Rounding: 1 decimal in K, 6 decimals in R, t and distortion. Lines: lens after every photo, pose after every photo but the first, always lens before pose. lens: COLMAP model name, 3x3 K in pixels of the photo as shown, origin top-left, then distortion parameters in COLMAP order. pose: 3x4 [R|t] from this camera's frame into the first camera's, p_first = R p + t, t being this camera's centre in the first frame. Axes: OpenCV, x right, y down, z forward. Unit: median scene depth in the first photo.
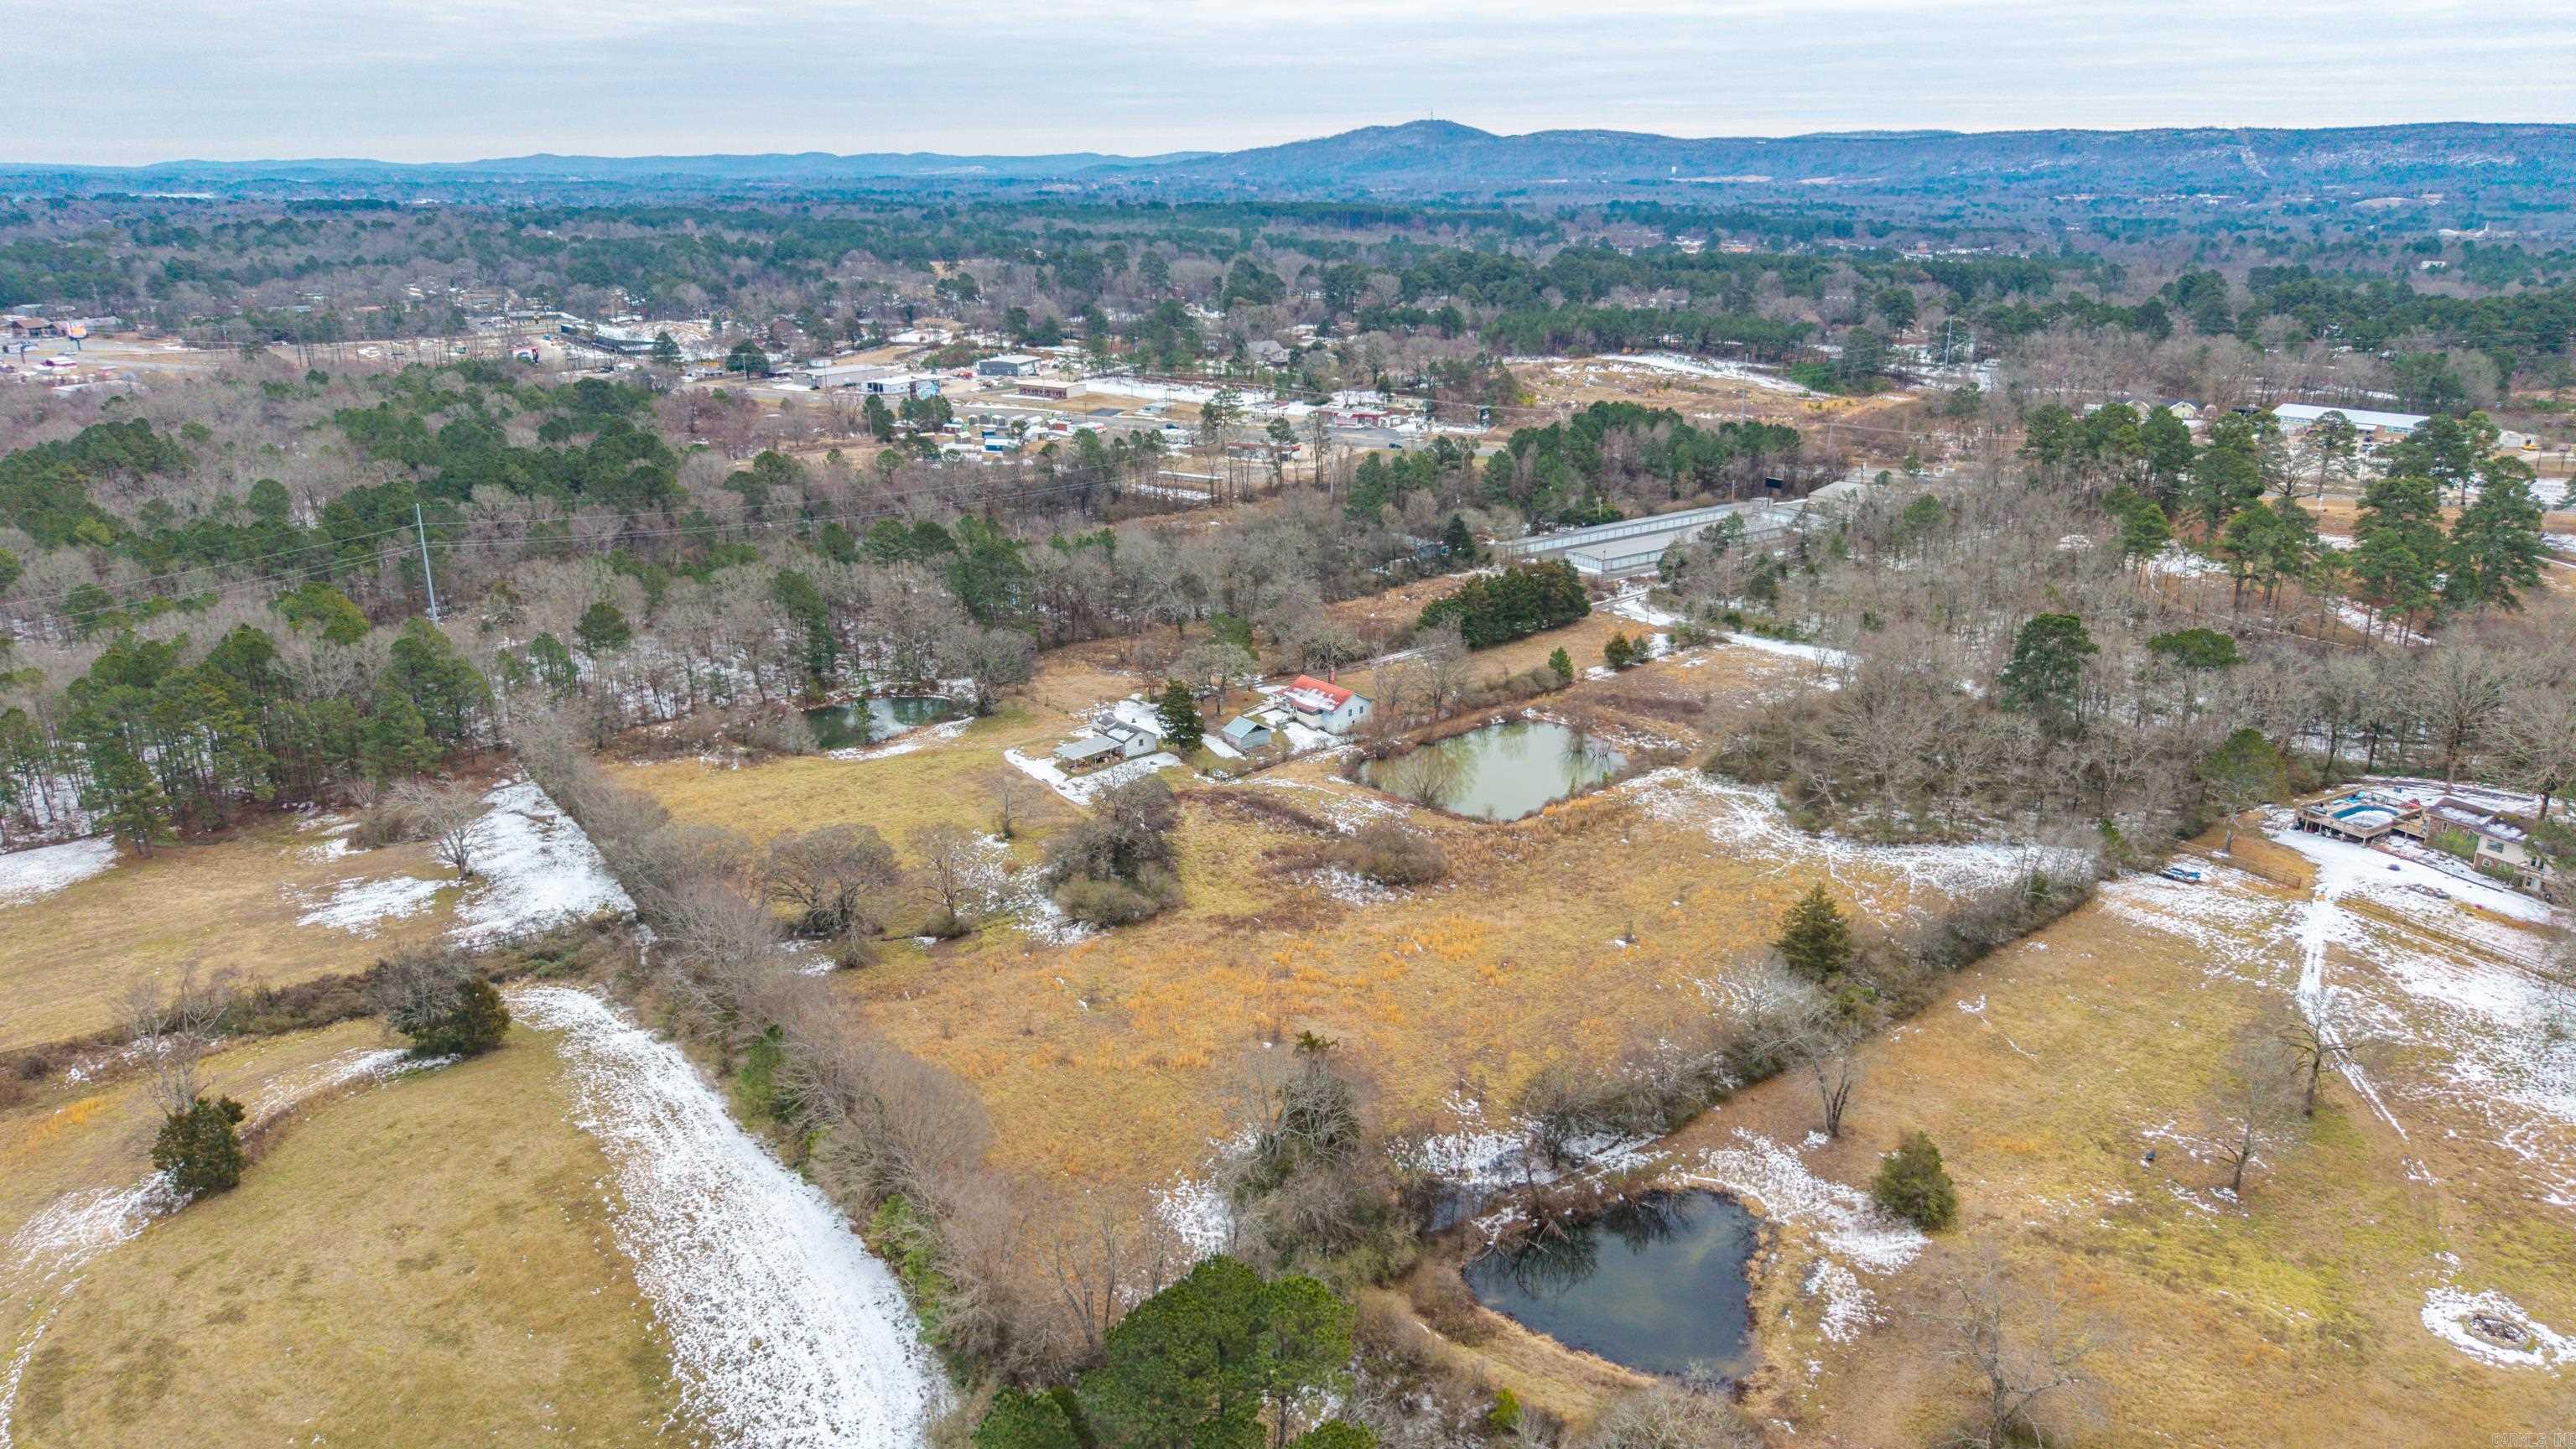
lens RADIAL K [[1684.7, 0, 1288.0], [0, 1684.7, 724.5], [0, 0, 1]] dist [0.012096, -0.014358]
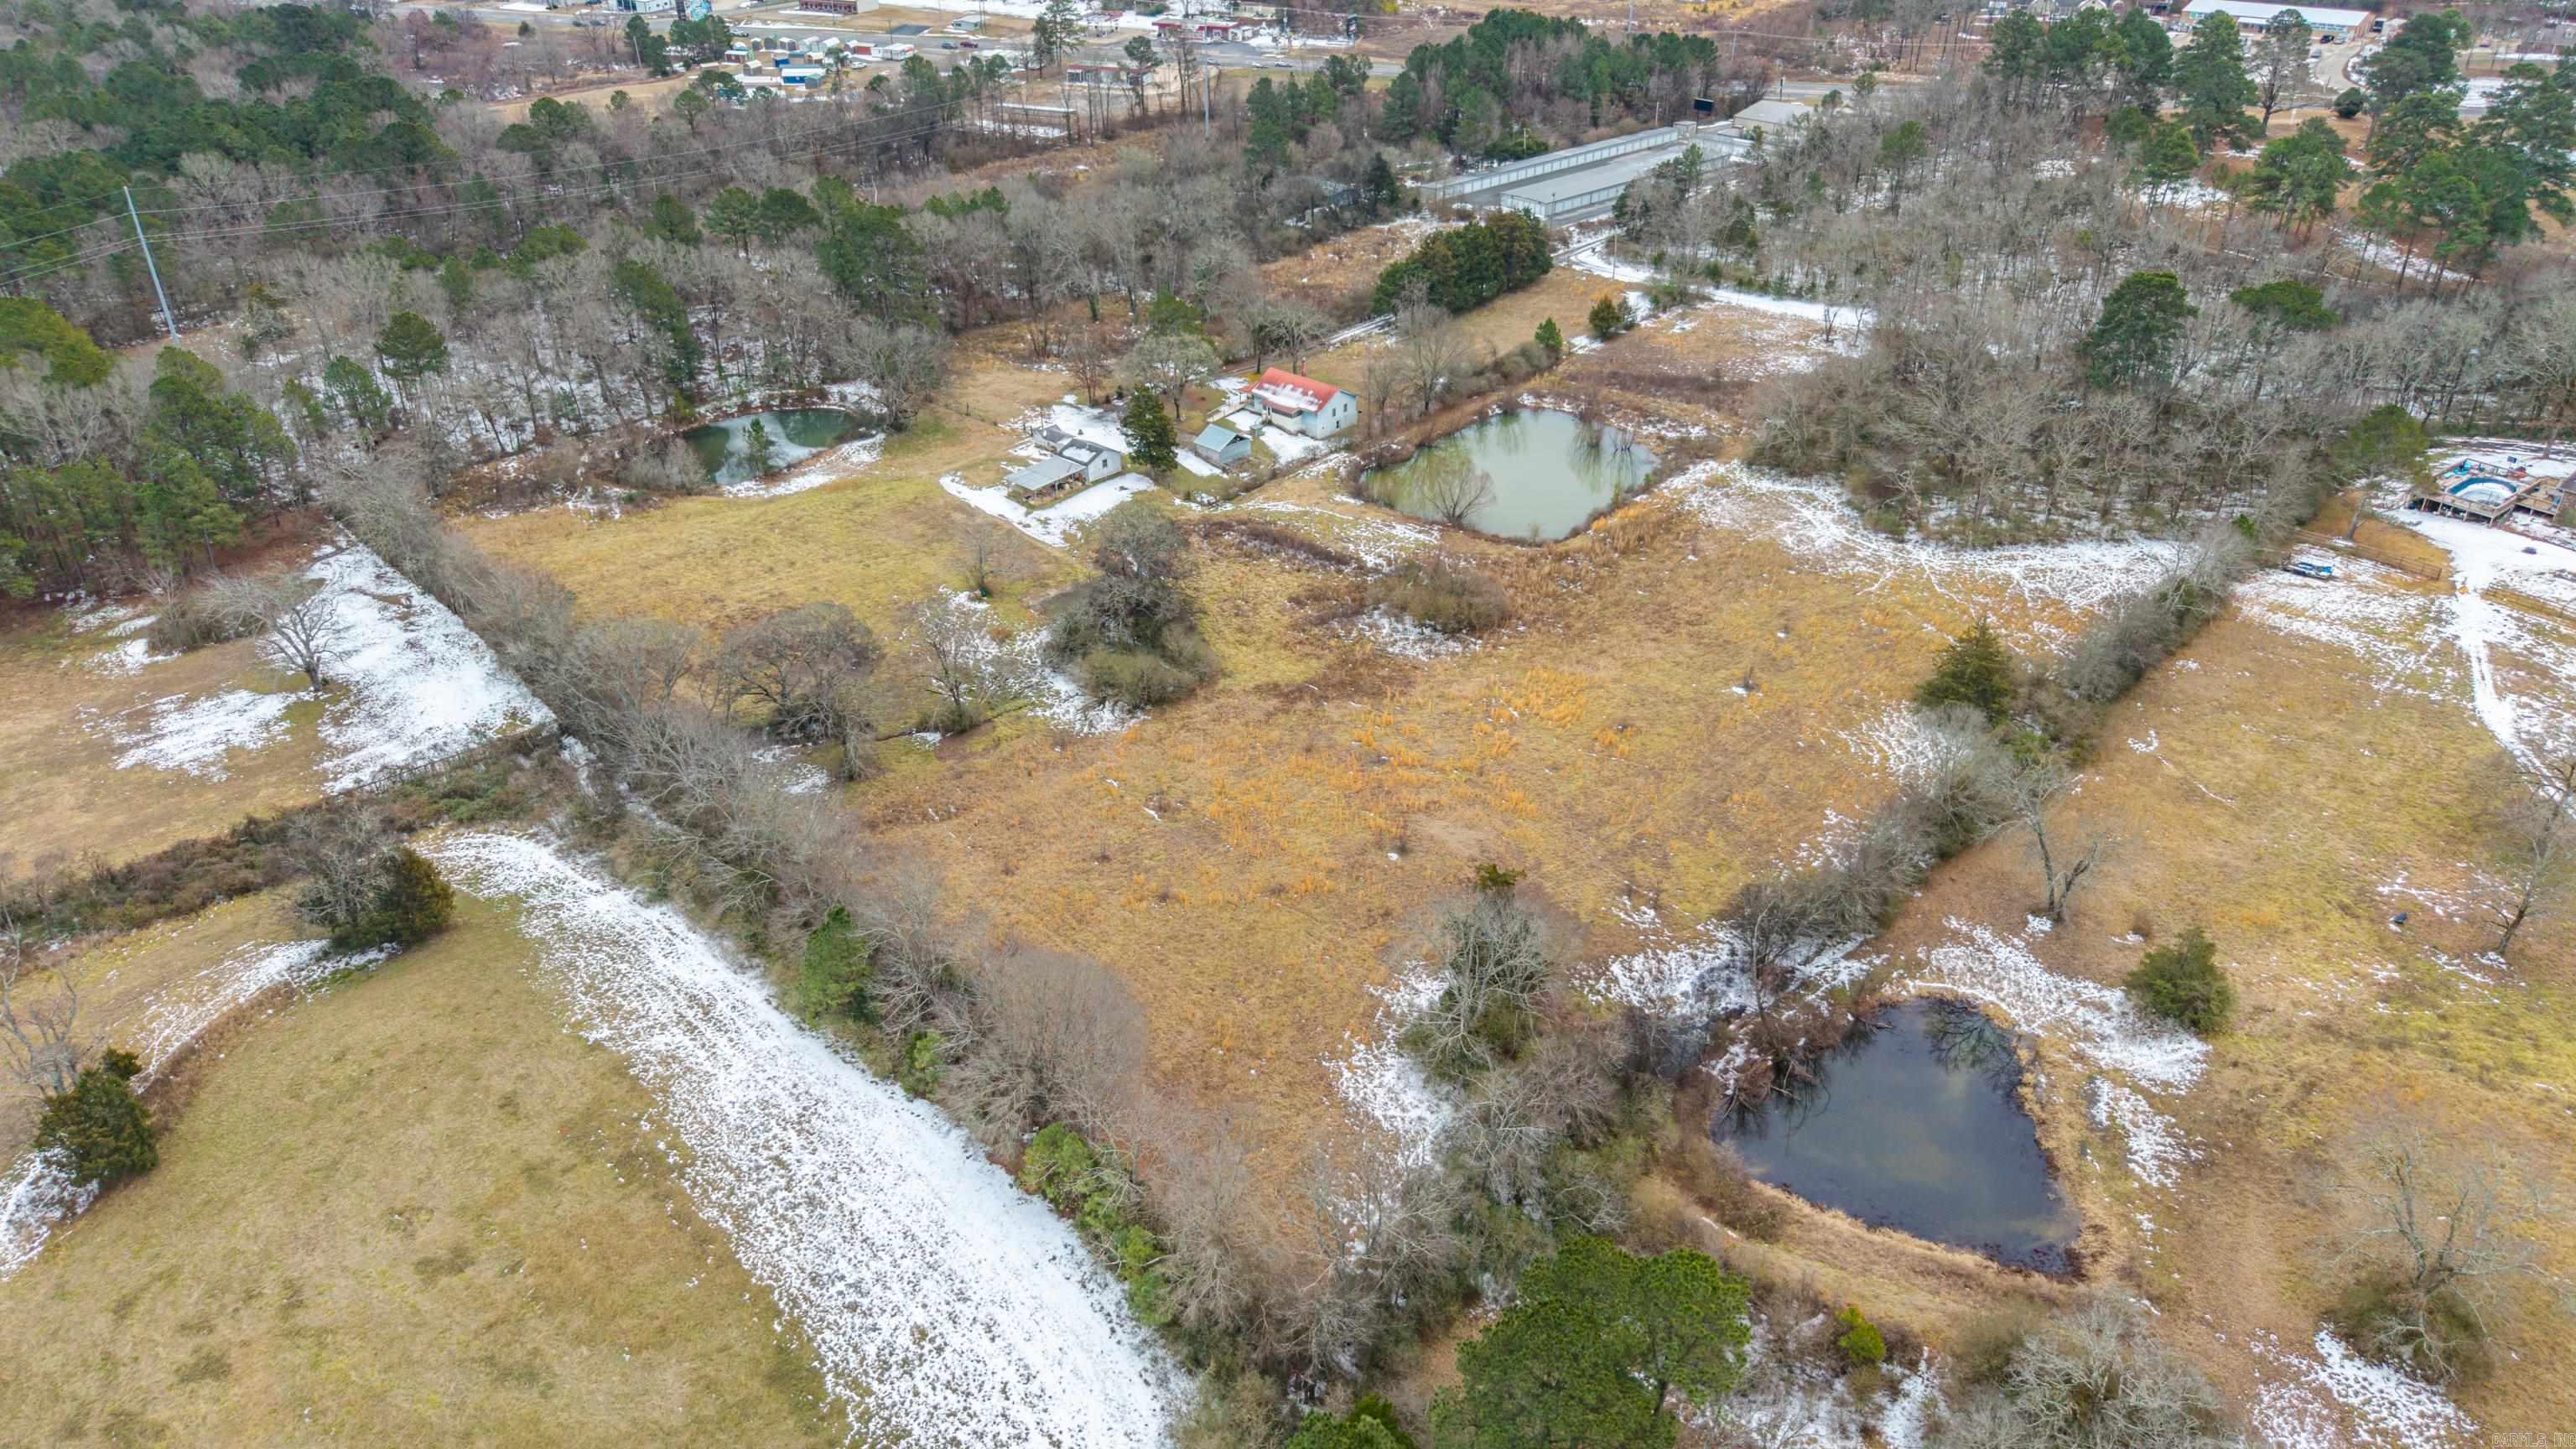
lens RADIAL K [[1684.7, 0, 1288.0], [0, 1684.7, 724.5], [0, 0, 1]] dist [0.012096, -0.014358]
pose [[0.990328, -0.071014, 0.119191, -0.137355], [0.043728, 0.975055, 0.217611, -0.052983], [-0.131671, -0.210295, 0.968731, 0.164404]]
